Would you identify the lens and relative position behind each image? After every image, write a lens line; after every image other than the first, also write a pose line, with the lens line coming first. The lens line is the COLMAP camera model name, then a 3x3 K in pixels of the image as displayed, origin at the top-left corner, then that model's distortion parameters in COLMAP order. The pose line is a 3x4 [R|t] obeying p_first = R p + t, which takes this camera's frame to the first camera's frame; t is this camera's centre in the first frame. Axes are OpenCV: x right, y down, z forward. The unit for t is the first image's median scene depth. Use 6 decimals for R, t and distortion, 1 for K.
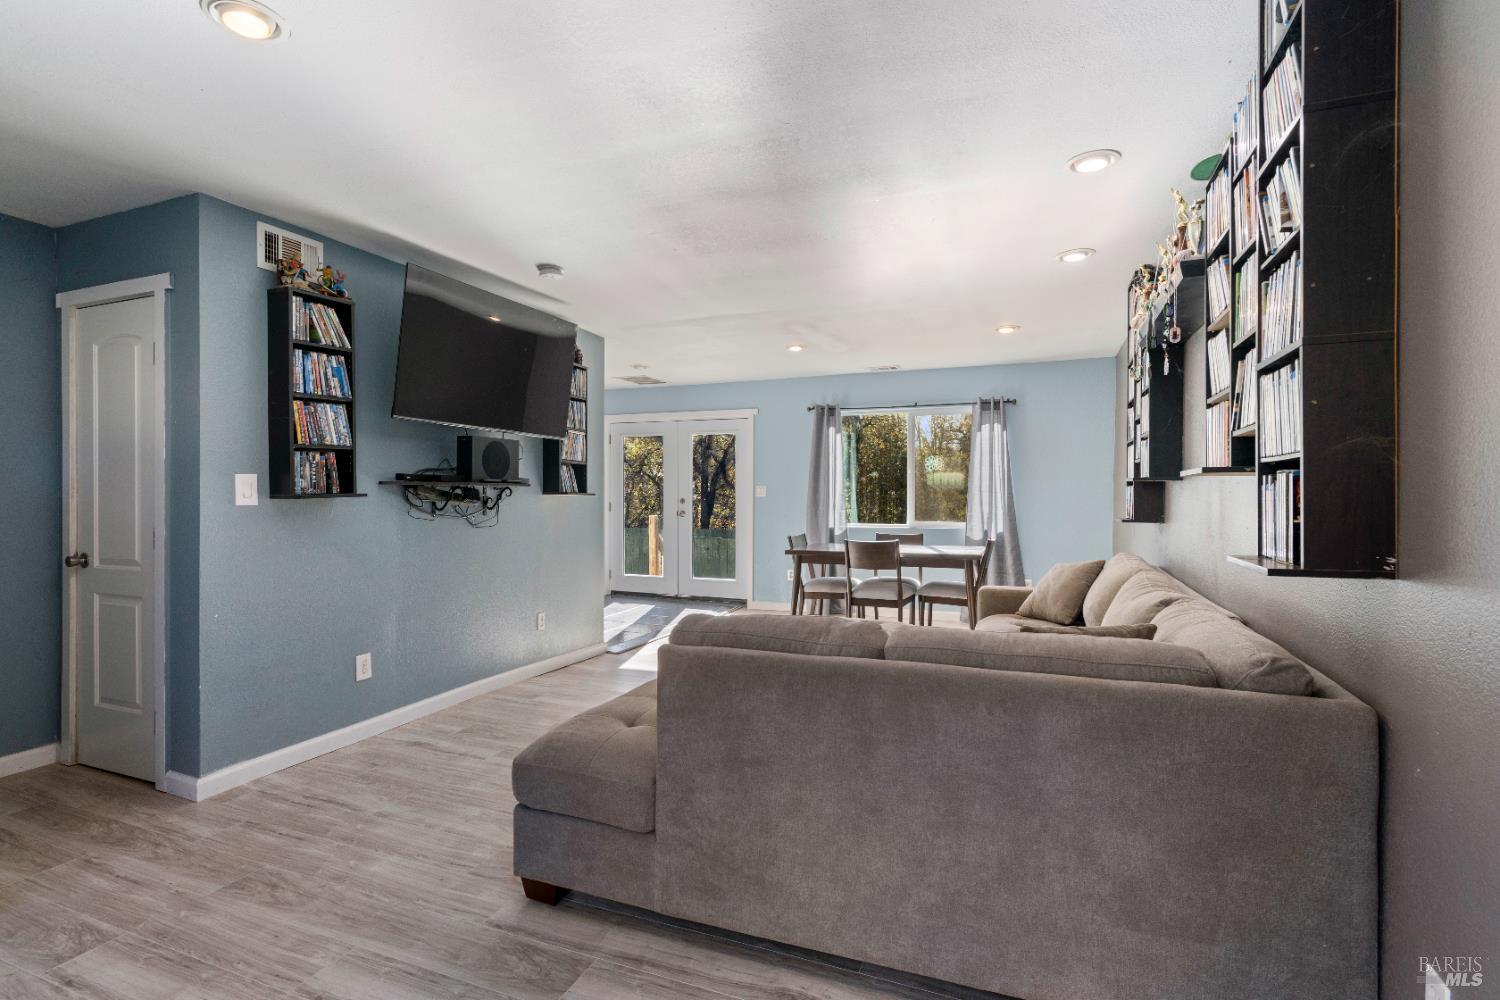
lens RADIAL K [[689.0, 0, 756.6], [0, 689.0, 490.9], [0, 0, 1]] dist [-0.000608, 0.000155]
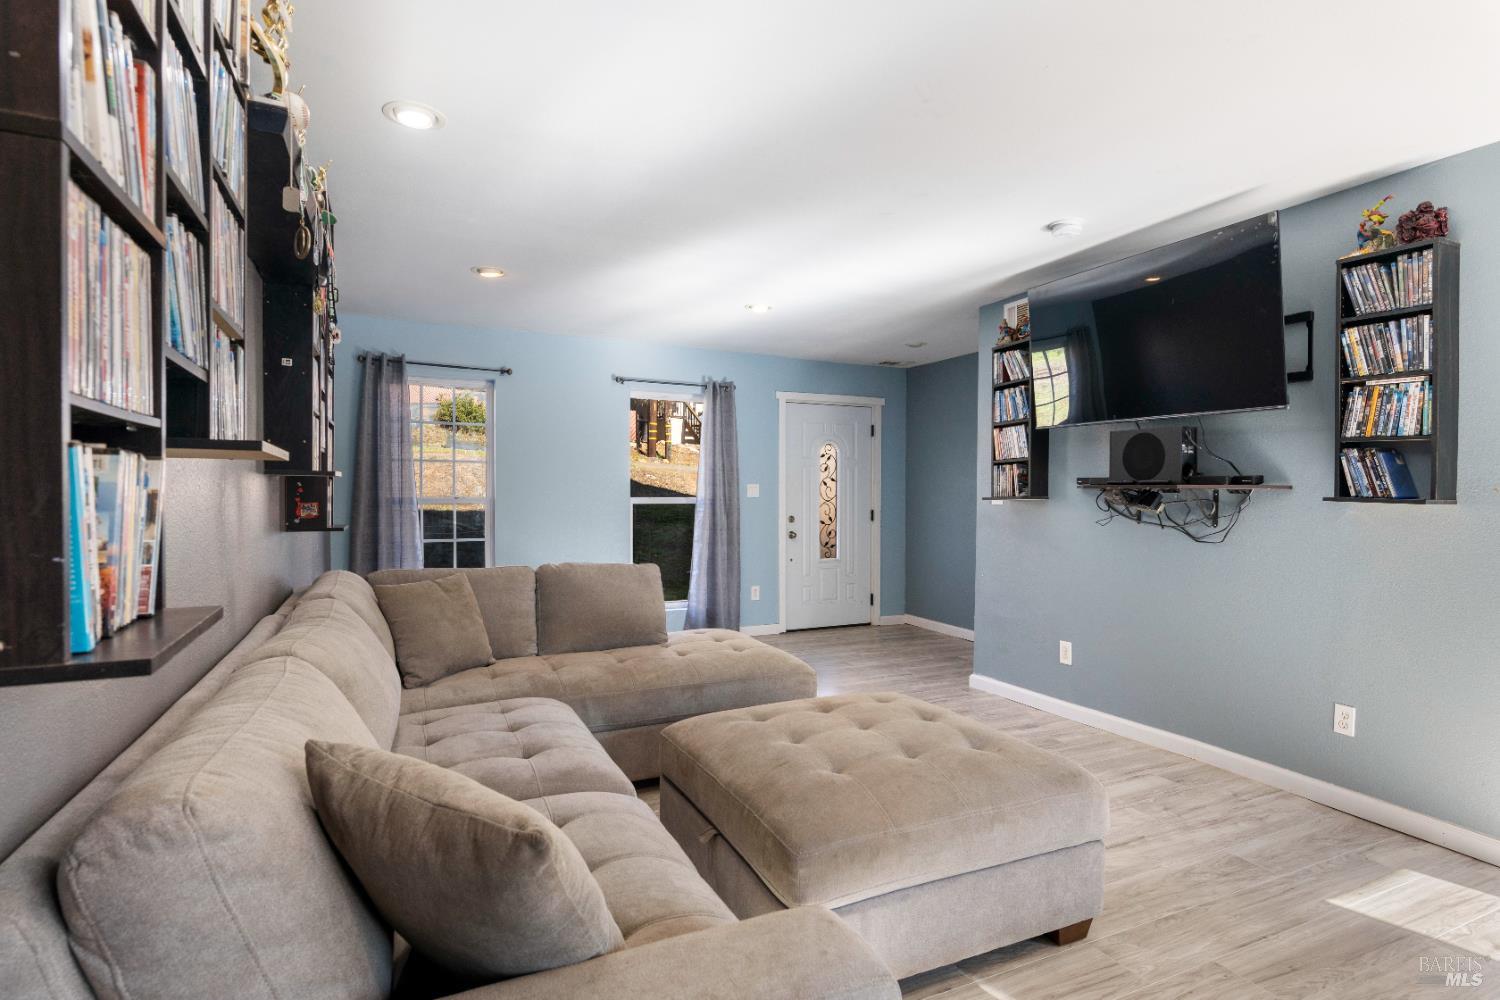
lens RADIAL K [[772.1, 0, 753.5], [0, 772.1, 504.0], [0, 0, 1]] dist [0.002675, 0.000352]
pose [[-0.675950, 0.003401, -0.736940, 0.686371], [-0.004231, 0.999955, 0.008495, 0.006258], [0.736936, 0.008860, -0.675905, 1.461385]]
